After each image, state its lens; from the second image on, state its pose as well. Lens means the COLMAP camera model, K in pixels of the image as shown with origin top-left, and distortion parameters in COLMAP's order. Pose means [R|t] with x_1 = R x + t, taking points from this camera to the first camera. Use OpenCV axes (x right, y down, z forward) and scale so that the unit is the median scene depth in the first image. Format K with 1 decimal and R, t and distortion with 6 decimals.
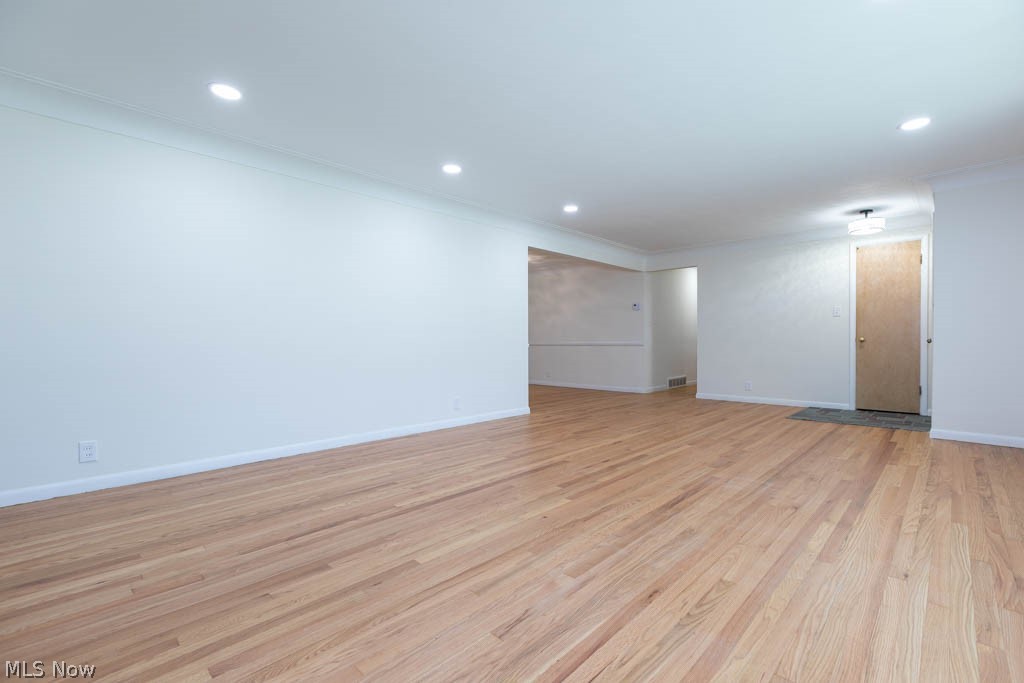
lens RADIAL K [[453.7, 0, 514.5], [0, 453.7, 346.4], [0, 0, 1]] dist [0.002249, -0.000200]
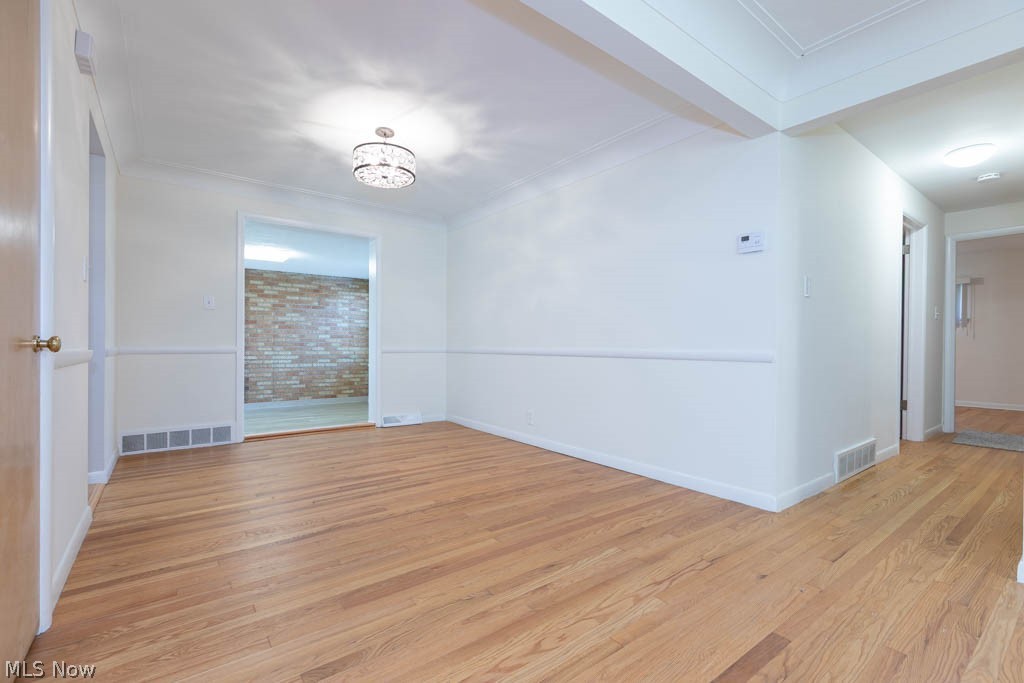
lens RADIAL K [[453.7, 0, 514.5], [0, 453.7, 346.4], [0, 0, 1]] dist [0.002249, -0.000200]
pose [[0.992529, 0.009494, -0.121636, 0.131227], [-0.010179, 0.999936, -0.005017, -0.007397], [0.121580, 0.006218, 0.992562, 0.615978]]
